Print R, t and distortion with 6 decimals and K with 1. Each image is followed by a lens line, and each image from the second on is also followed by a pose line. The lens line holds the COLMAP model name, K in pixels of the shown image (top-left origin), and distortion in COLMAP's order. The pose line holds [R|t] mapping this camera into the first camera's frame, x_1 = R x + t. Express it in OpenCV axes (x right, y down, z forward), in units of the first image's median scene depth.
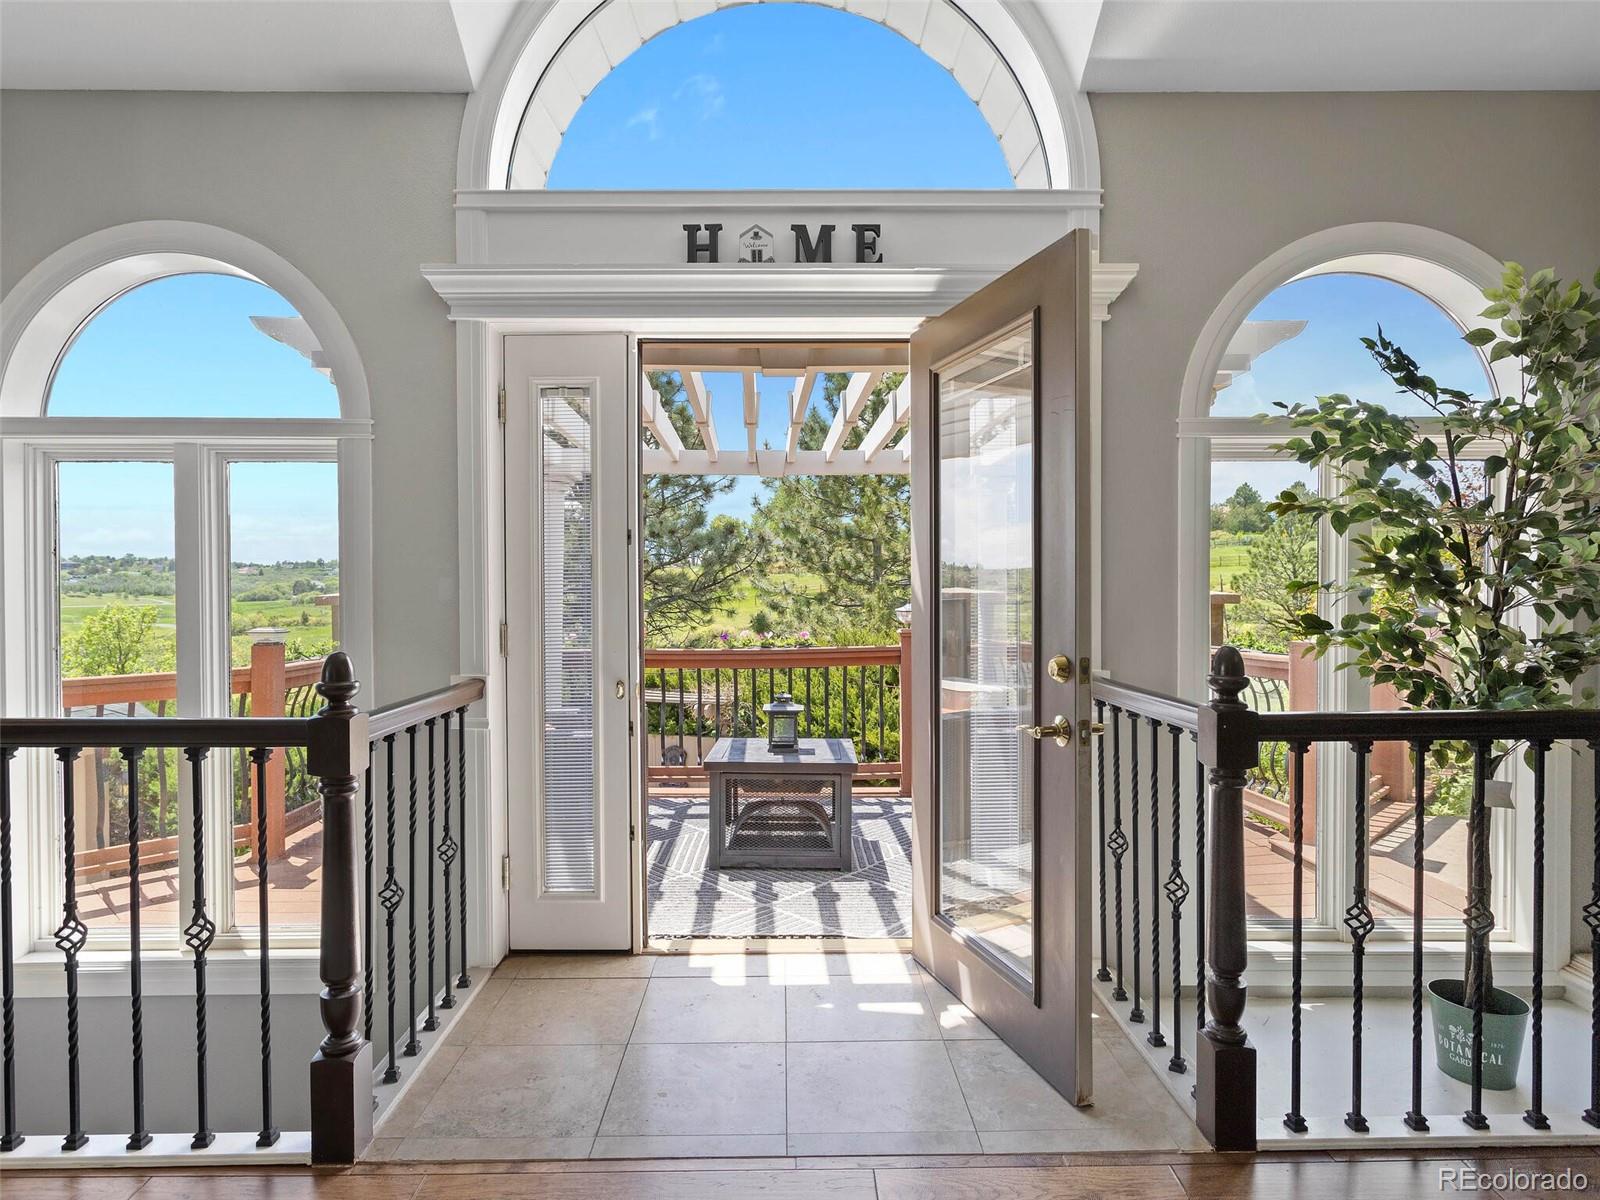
lens RADIAL K [[916.2, 0, 800.0], [0, 916.2, 600.0], [0, 0, 1]] dist [-0.005667, 0.001076]
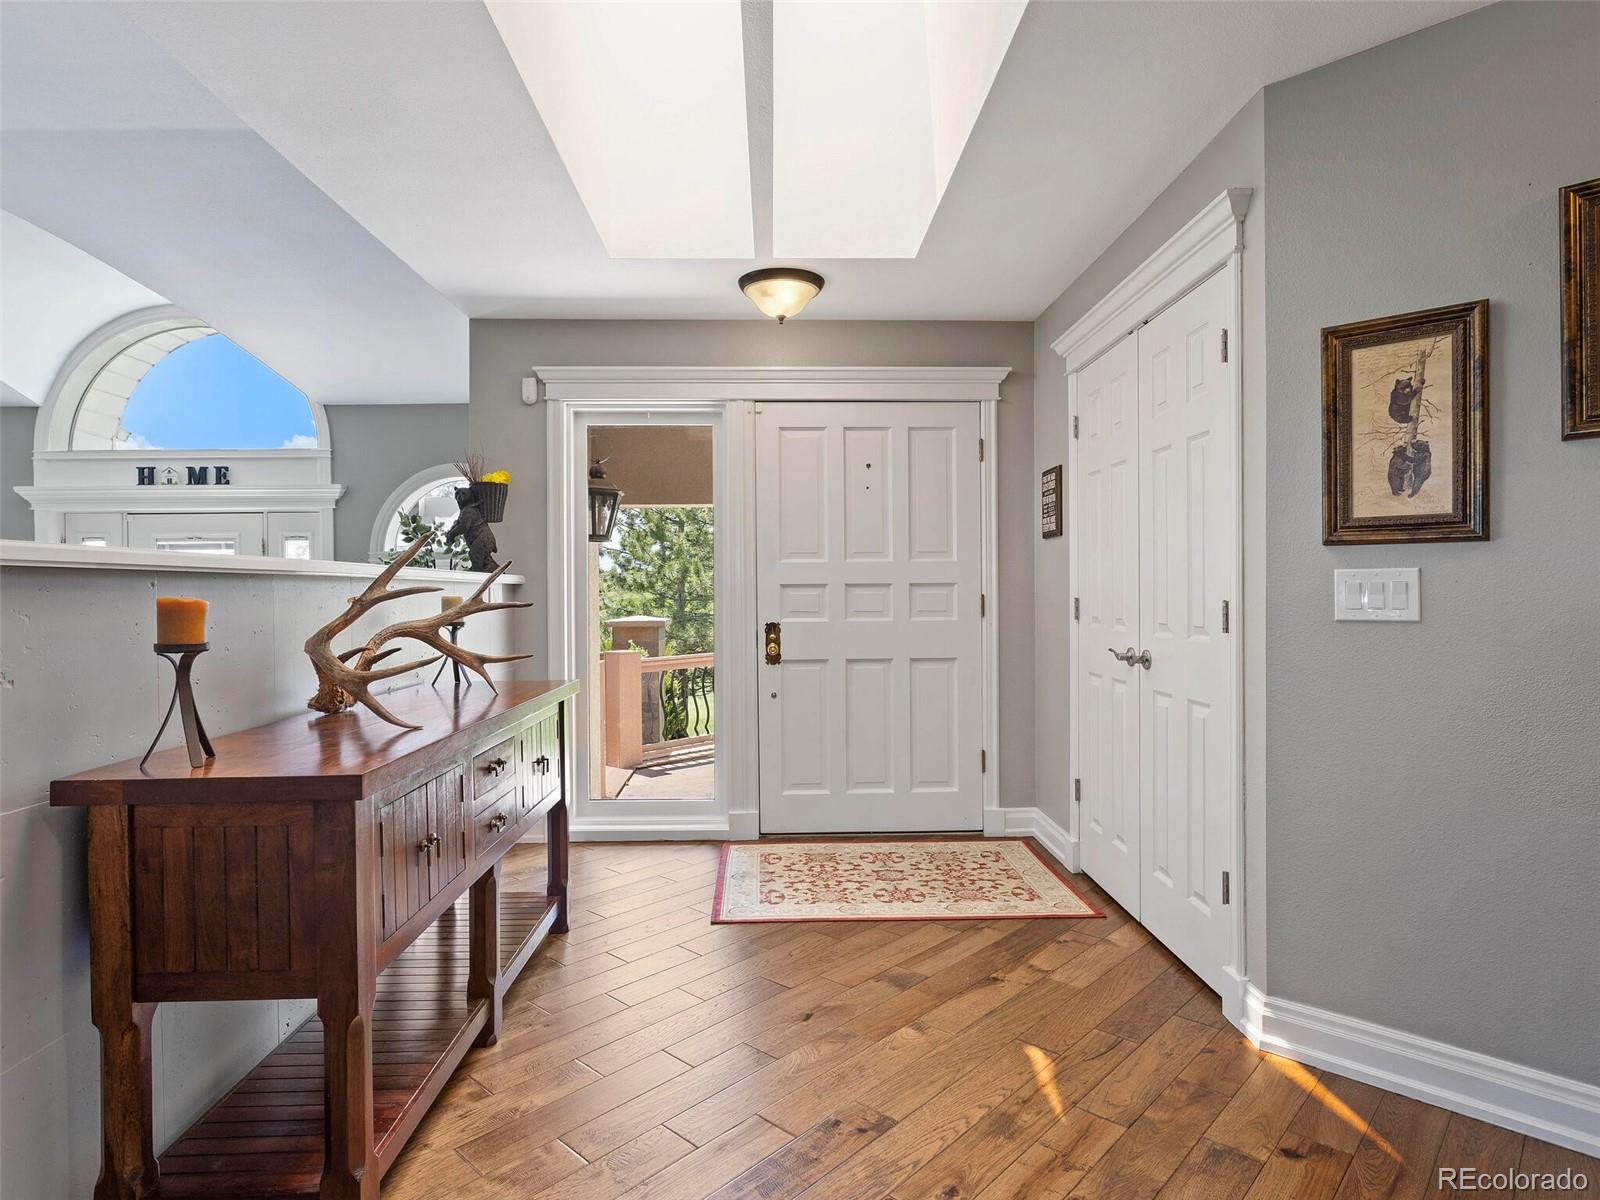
lens RADIAL K [[916.2, 0, 800.0], [0, 916.2, 600.0], [0, 0, 1]] dist [-0.005667, 0.001076]
pose [[0.999857, -0.006629, 0.015574, 1.438405], [0.006761, 0.999942, -0.008441, -0.058795], [-0.015518, 0.008545, 0.999843, -1.232972]]
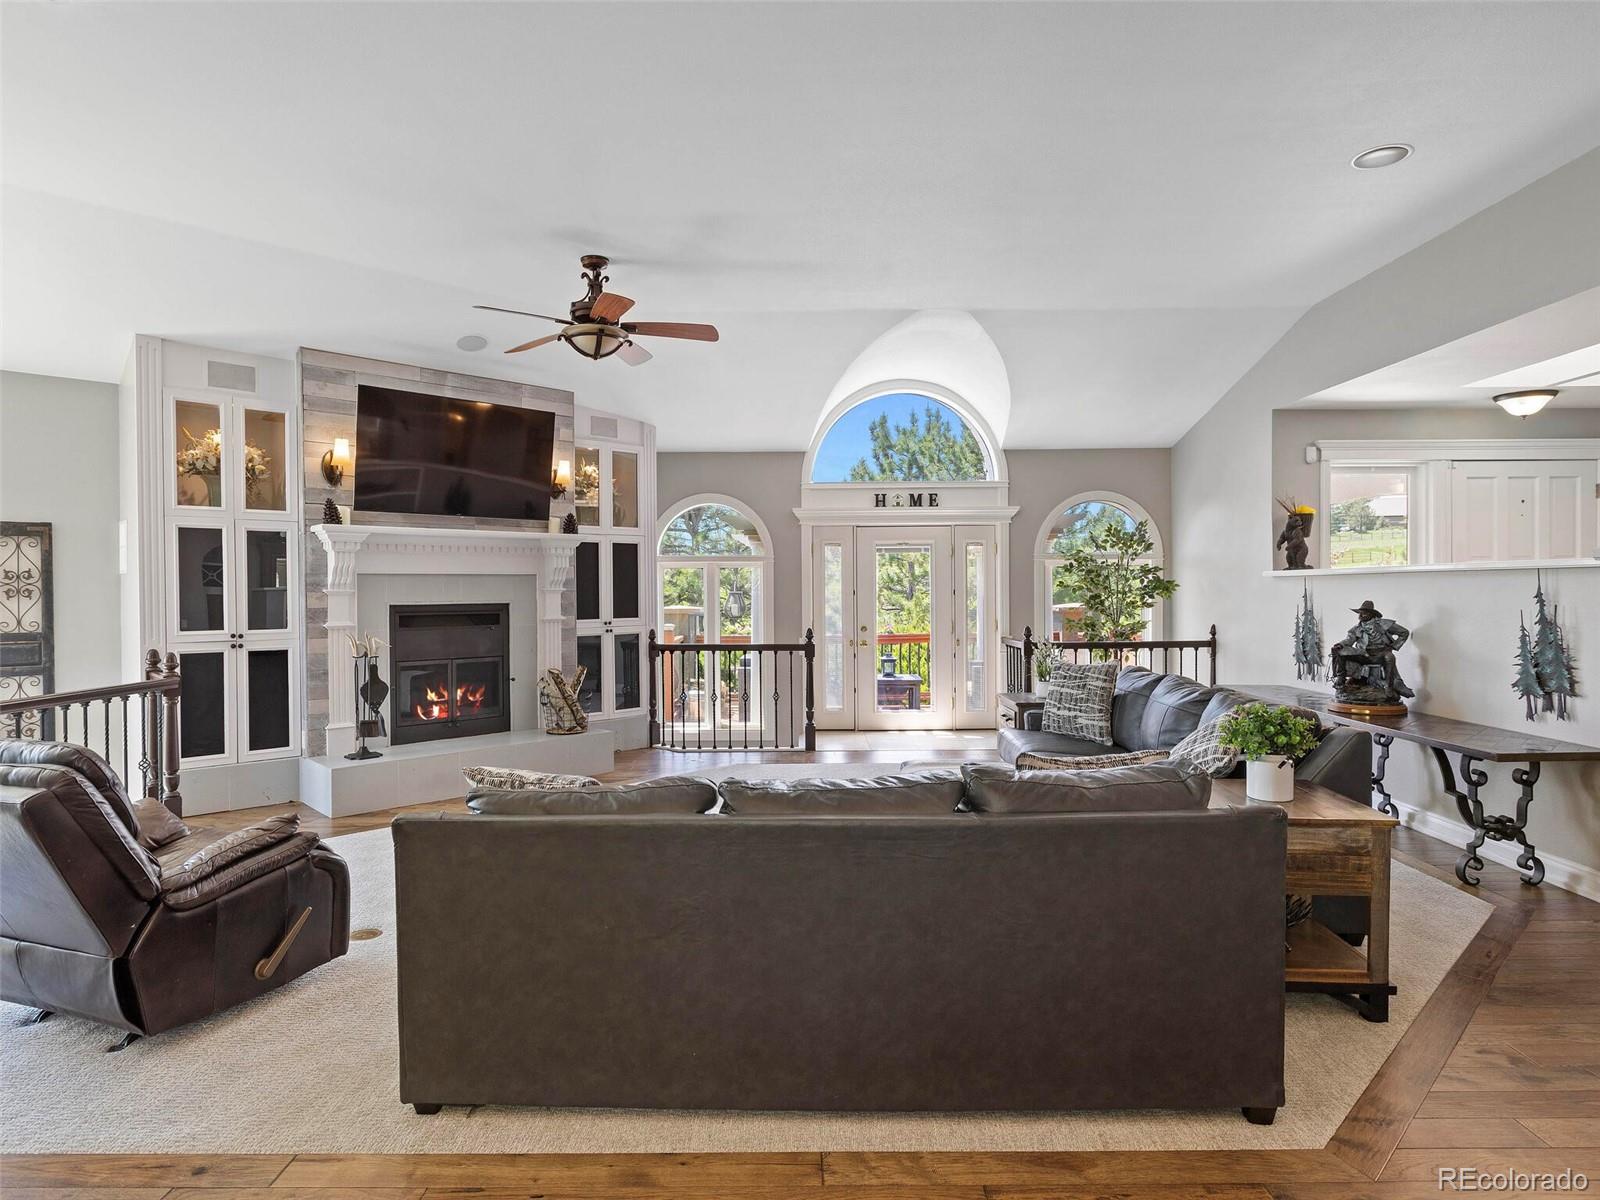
lens RADIAL K [[916.2, 0, 800.0], [0, 916.2, 600.0], [0, 0, 1]] dist [-0.005667, 0.001076]
pose [[0.999754, -0.002114, -0.022080, -0.313216], [0.002090, 0.999997, -0.001078, -0.043801], [0.022083, 0.001031, 0.999756, -2.145470]]
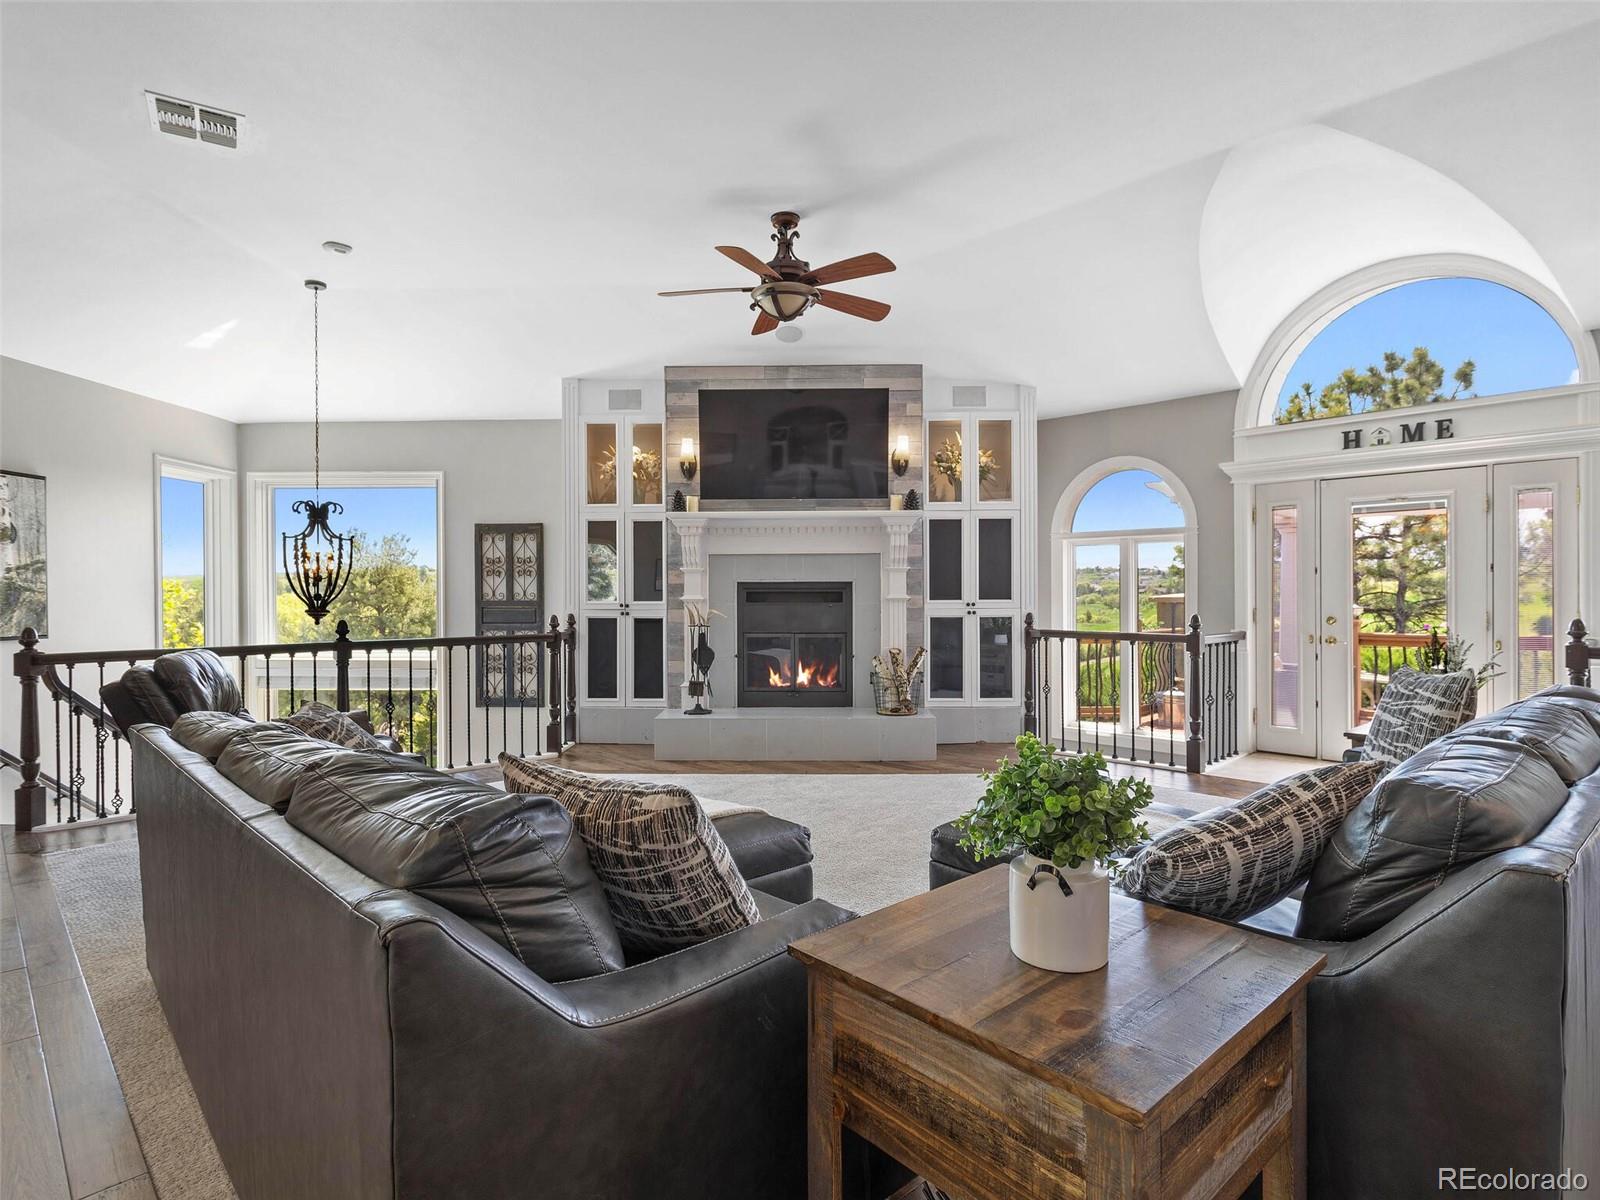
lens RADIAL K [[860.1, 0, 800.0], [0, 860.1, 600.0], [0, 0, 1]] dist [0.006179, 0.002795]
pose [[0.686520, 0.006873, -0.727079, 0.499983], [-0.008324, 0.999964, 0.001592, 0.009902], [0.727063, 0.004959, 0.686552, -1.413653]]
